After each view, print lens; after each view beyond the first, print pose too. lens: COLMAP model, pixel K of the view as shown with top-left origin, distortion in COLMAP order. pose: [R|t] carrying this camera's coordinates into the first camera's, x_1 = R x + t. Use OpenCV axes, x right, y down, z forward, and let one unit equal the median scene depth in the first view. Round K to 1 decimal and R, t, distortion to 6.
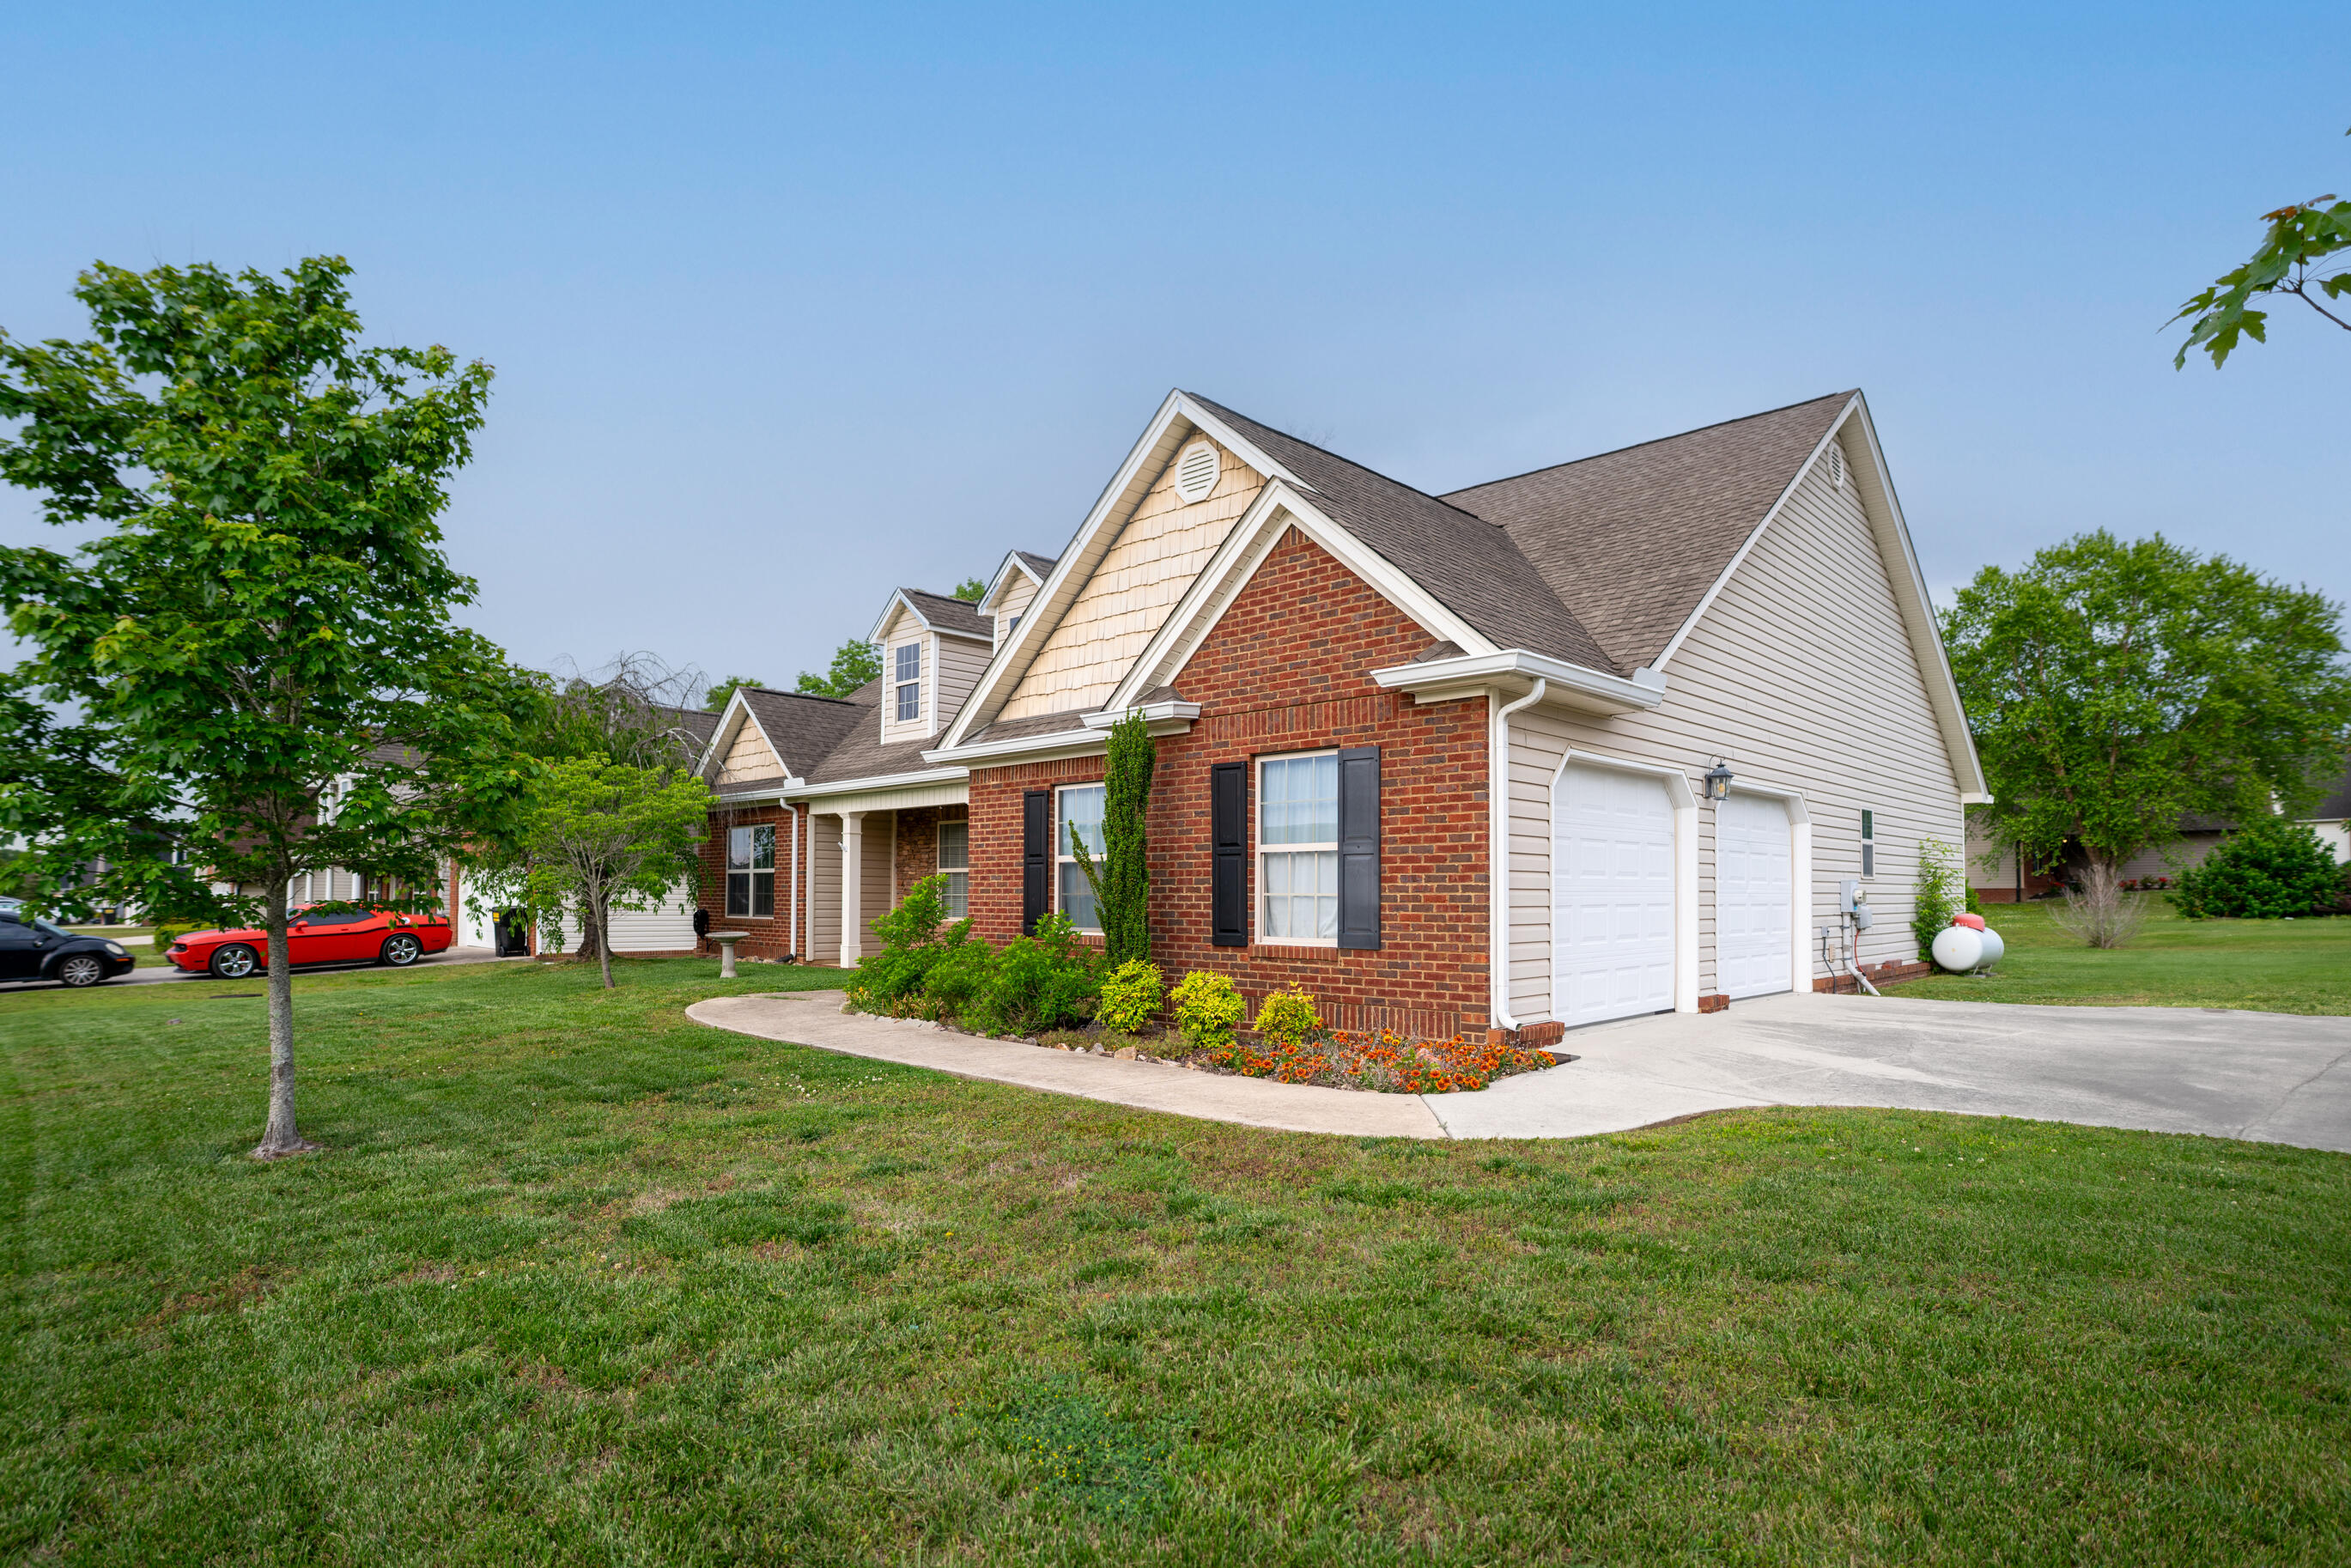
lens RADIAL K [[1194.4, 0, 1187.6], [0, 1194.4, 829.3], [0, 0, 1]] dist [-0.039935, 0.000603]
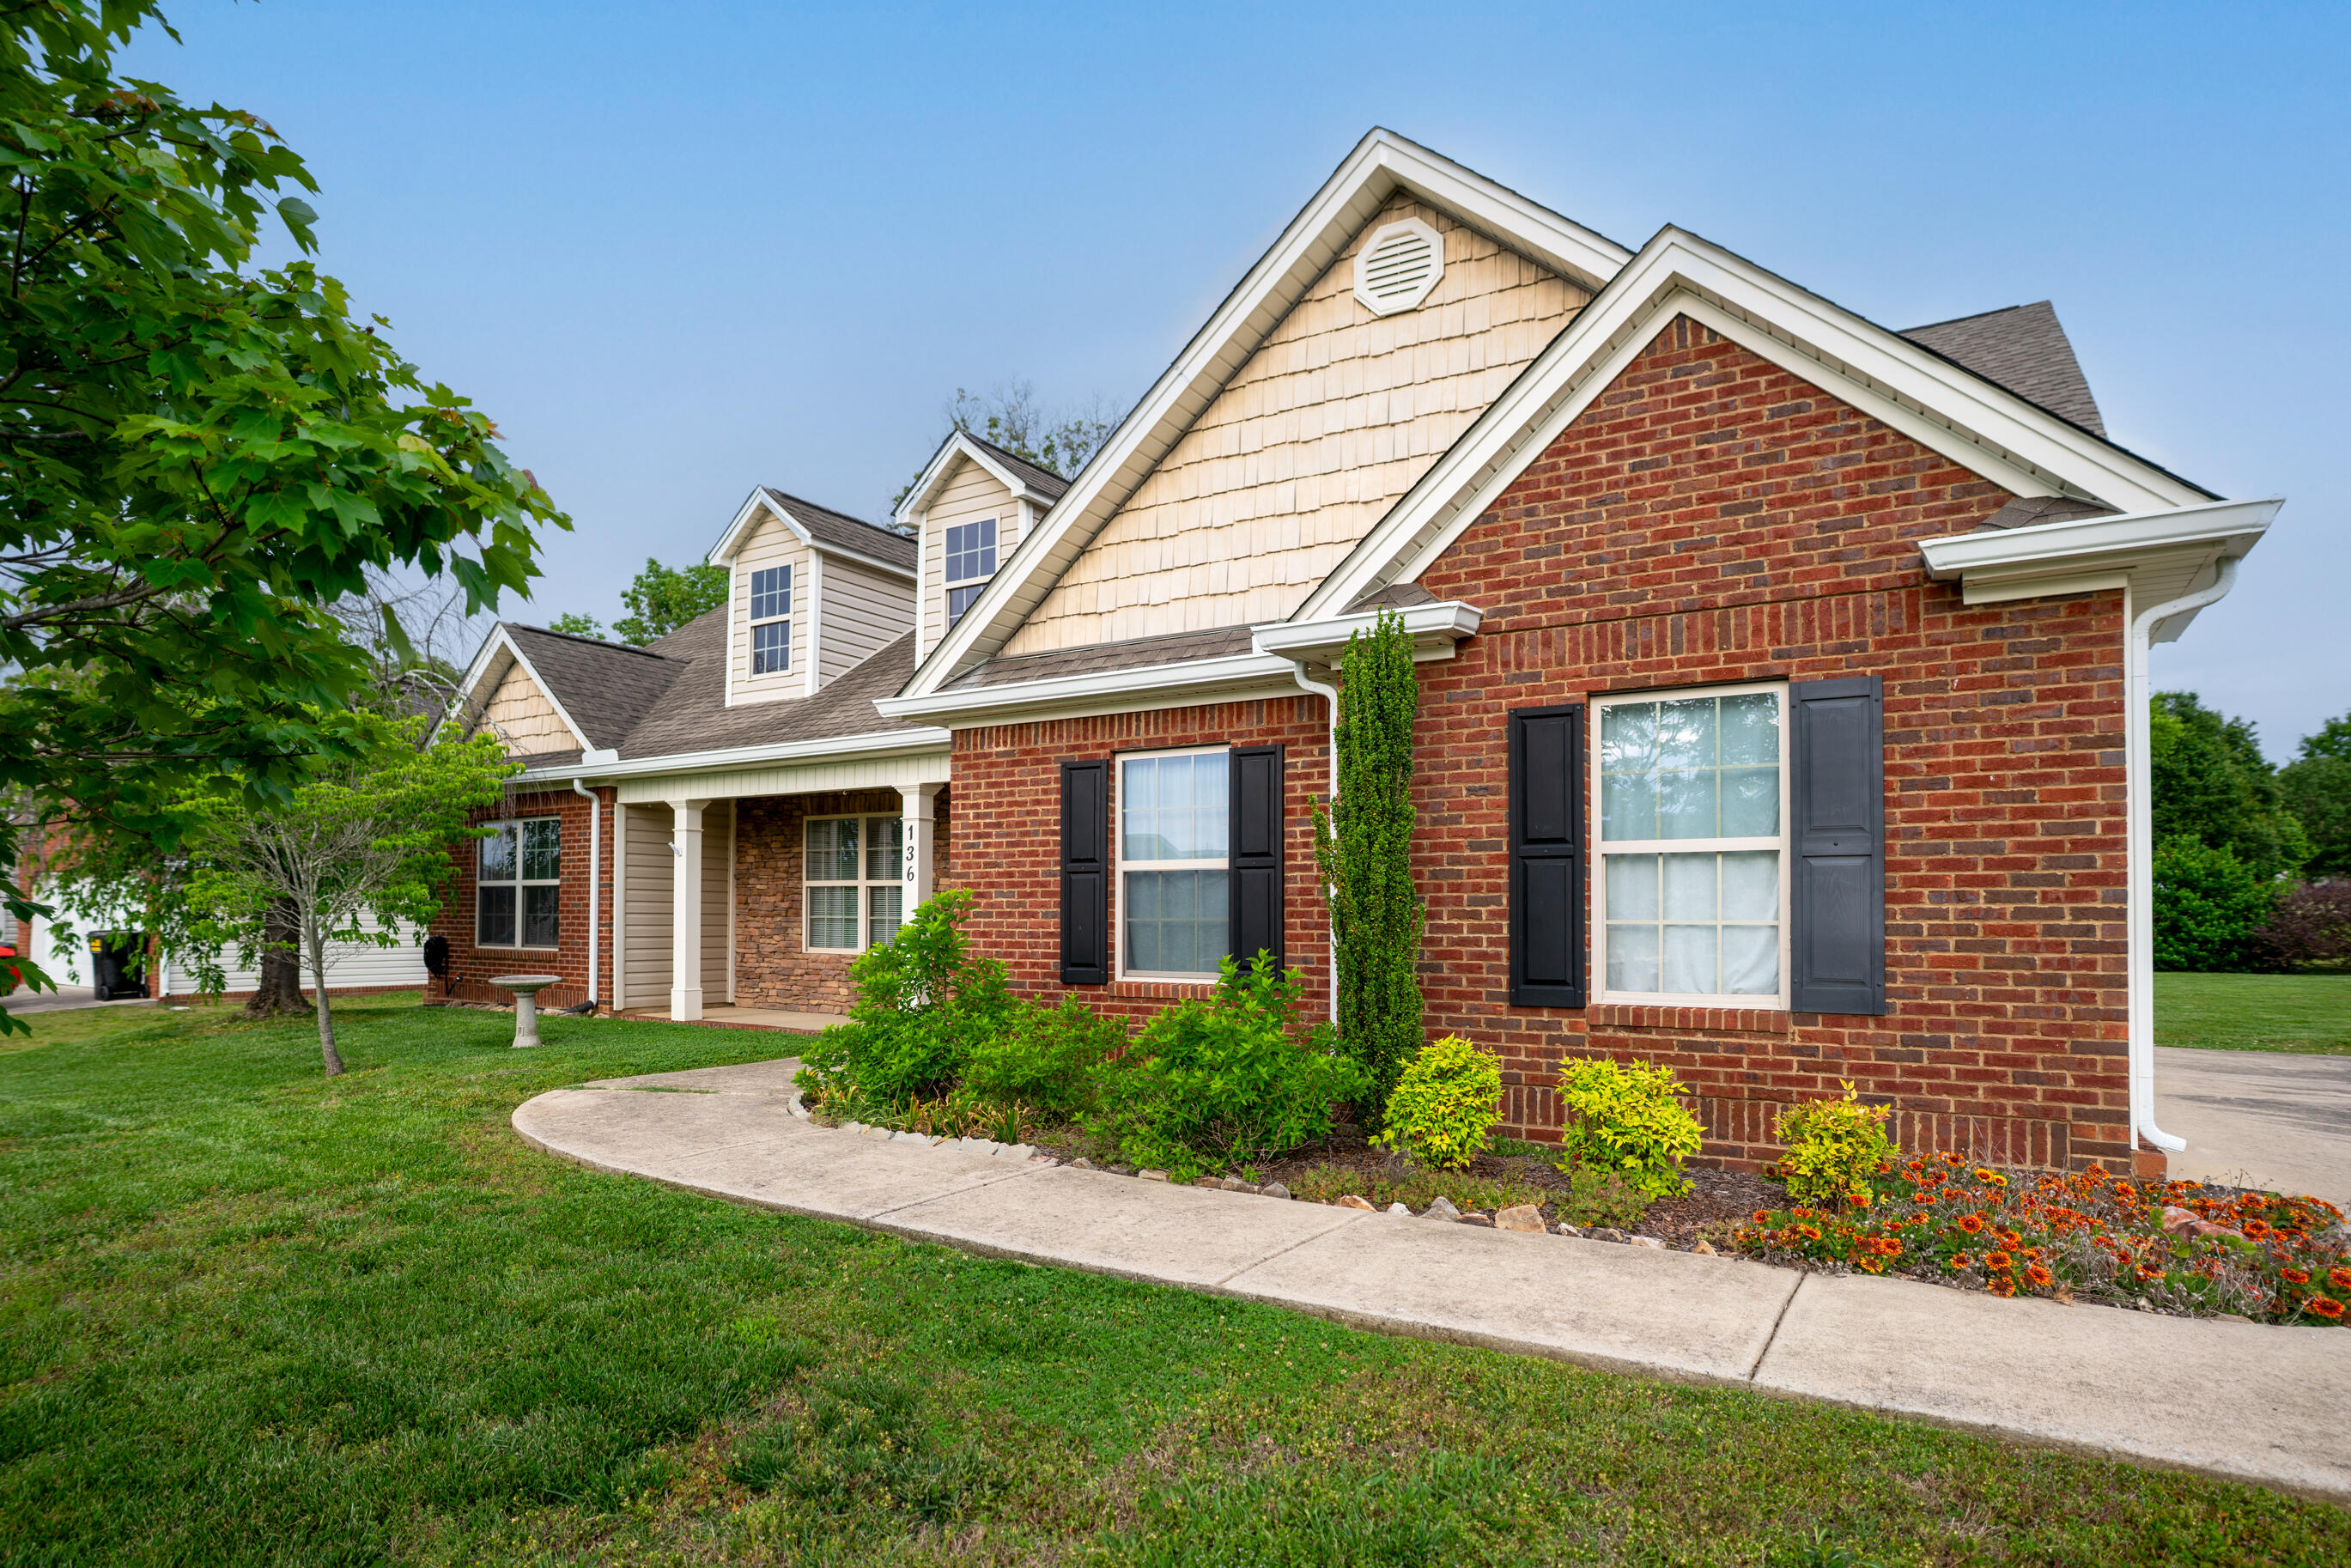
lens RADIAL K [[1209.9, 0, 1171.1], [0, 1209.9, 866.4], [0, 0, 1]] dist [-0.049739, 0.018751]
pose [[0.976195, 0.006519, 0.216798, -0.284035], [-0.010509, 0.999796, 0.017255, 0.017399], [-0.216641, -0.019123, 0.976064, 0.439792]]
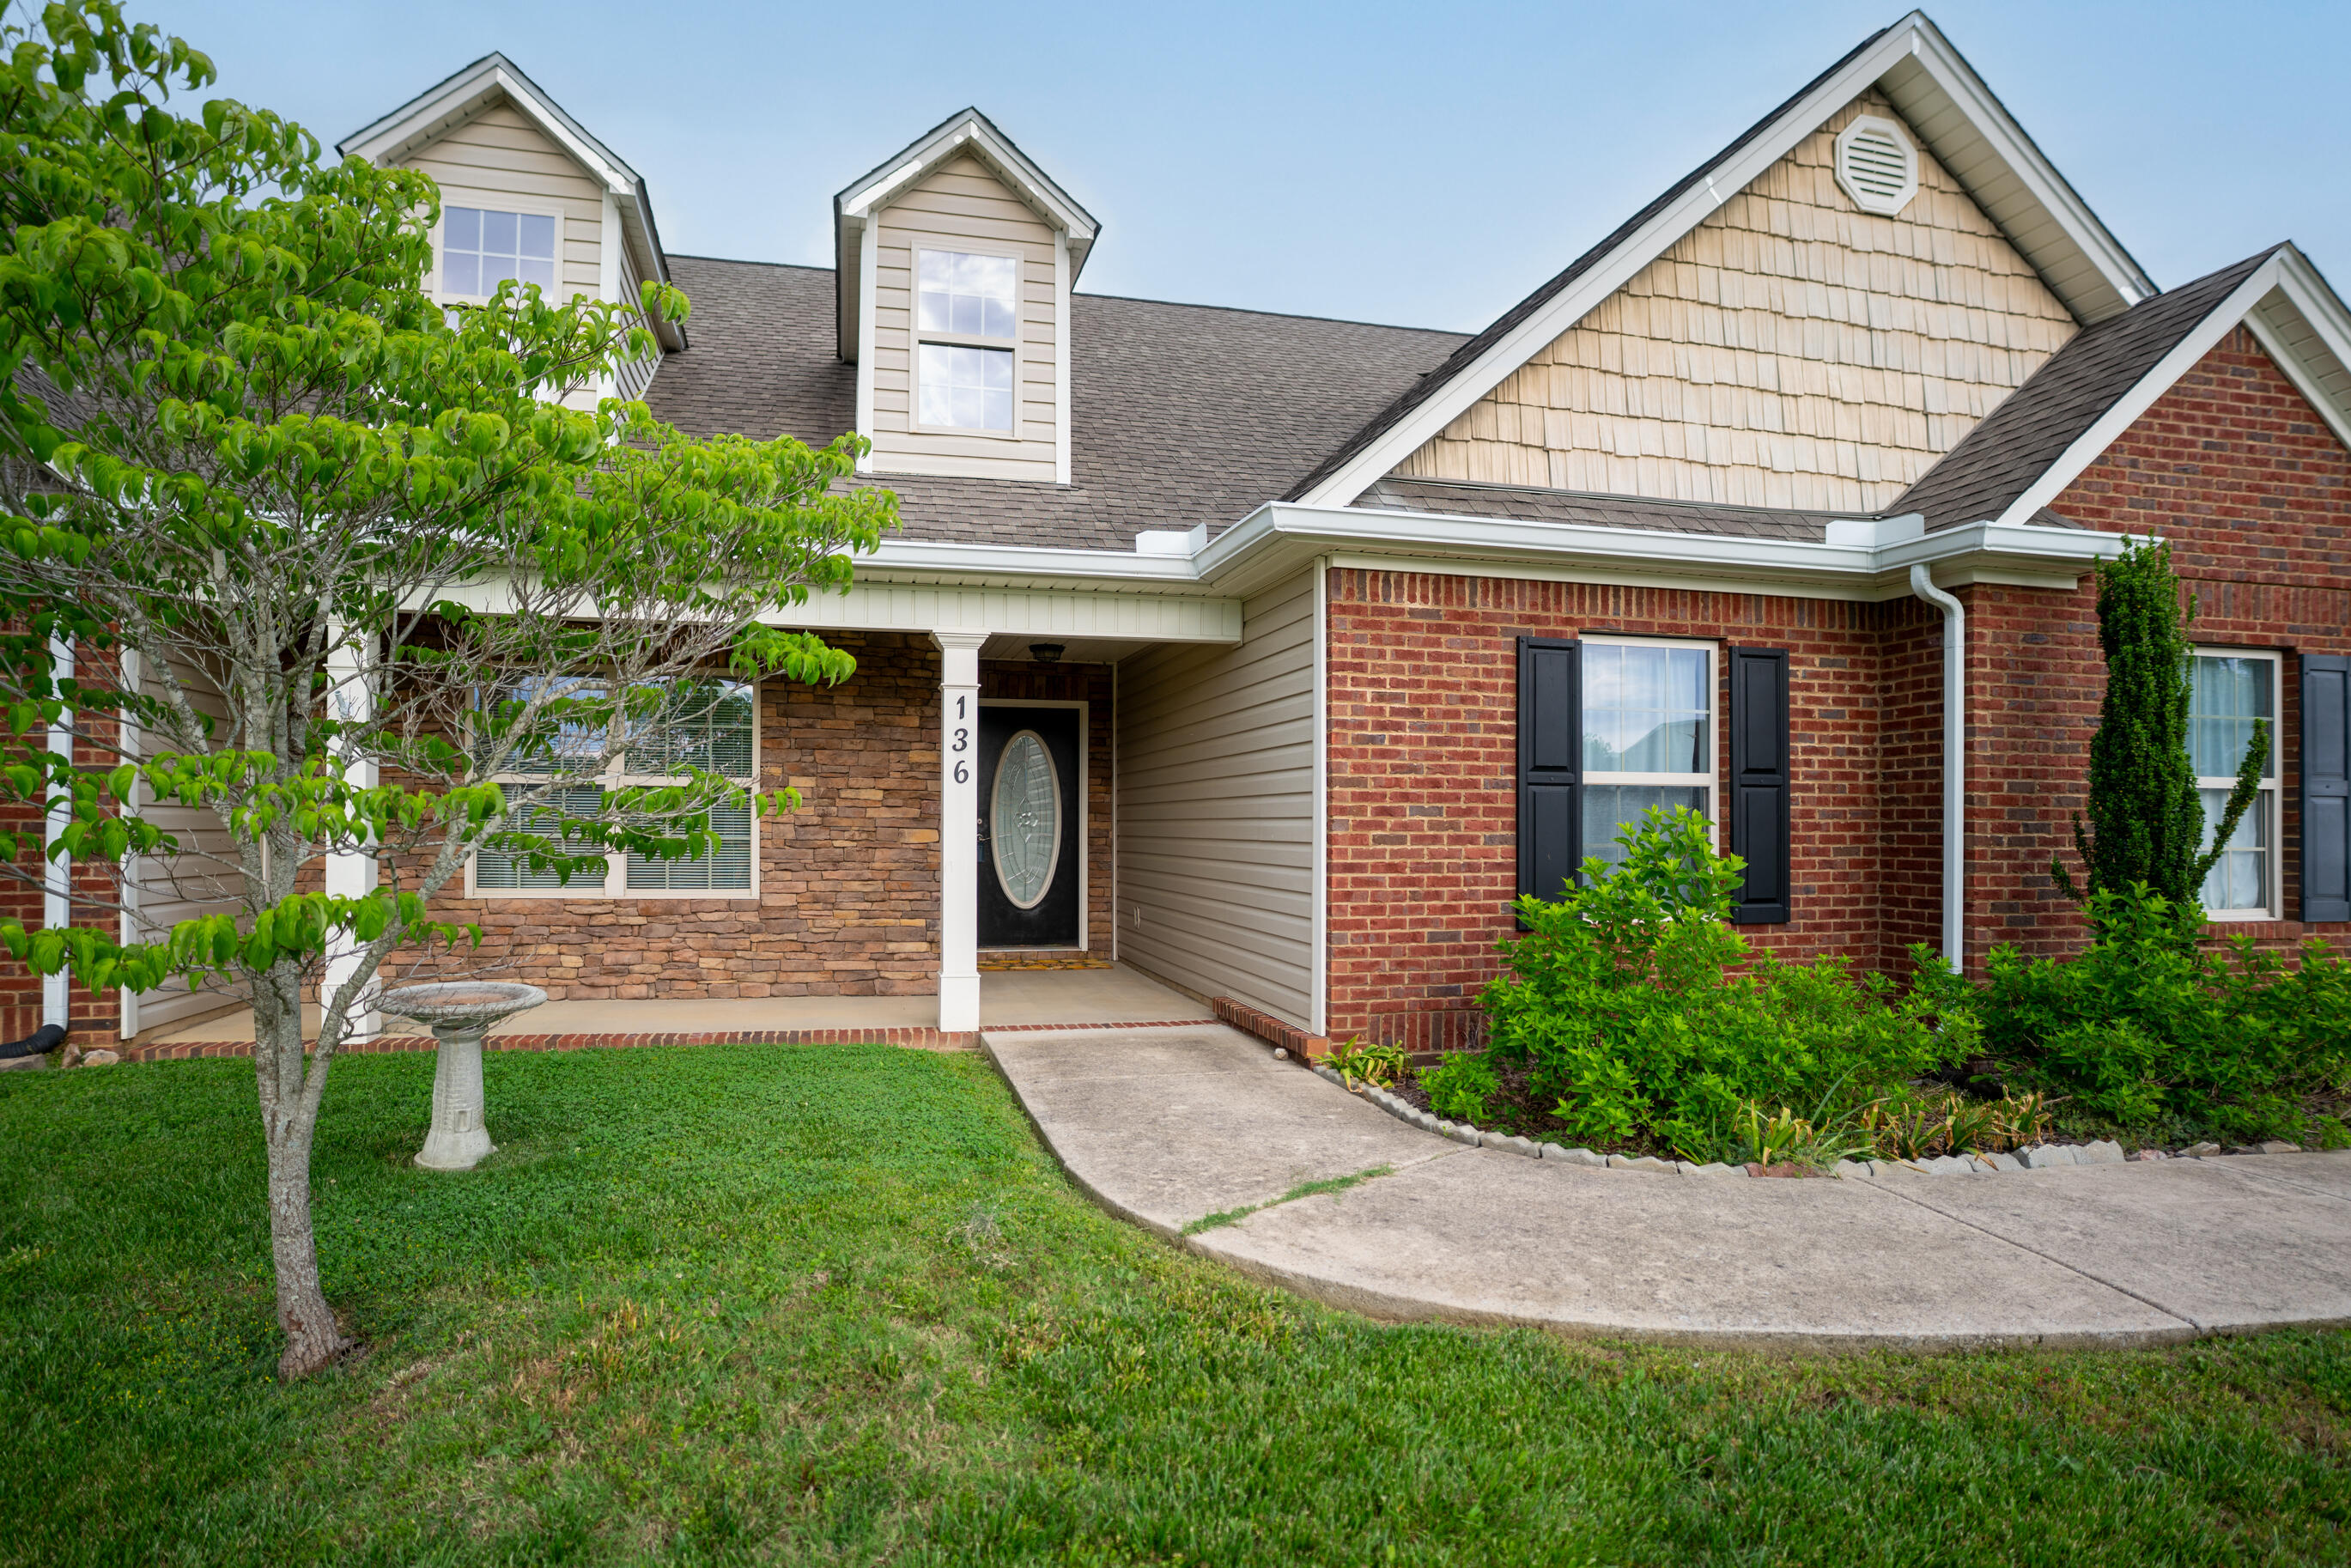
lens RADIAL K [[1238.7, 0, 1098.7], [0, 1238.7, 796.6], [0, 0, 1]] dist [-0.060927, 0.029262]
pose [[0.557760, 0.022755, 0.829691, -0.832394], [-0.051441, 0.998650, 0.007192, 0.050611], [-0.828407, -0.046692, 0.558177, 1.104005]]
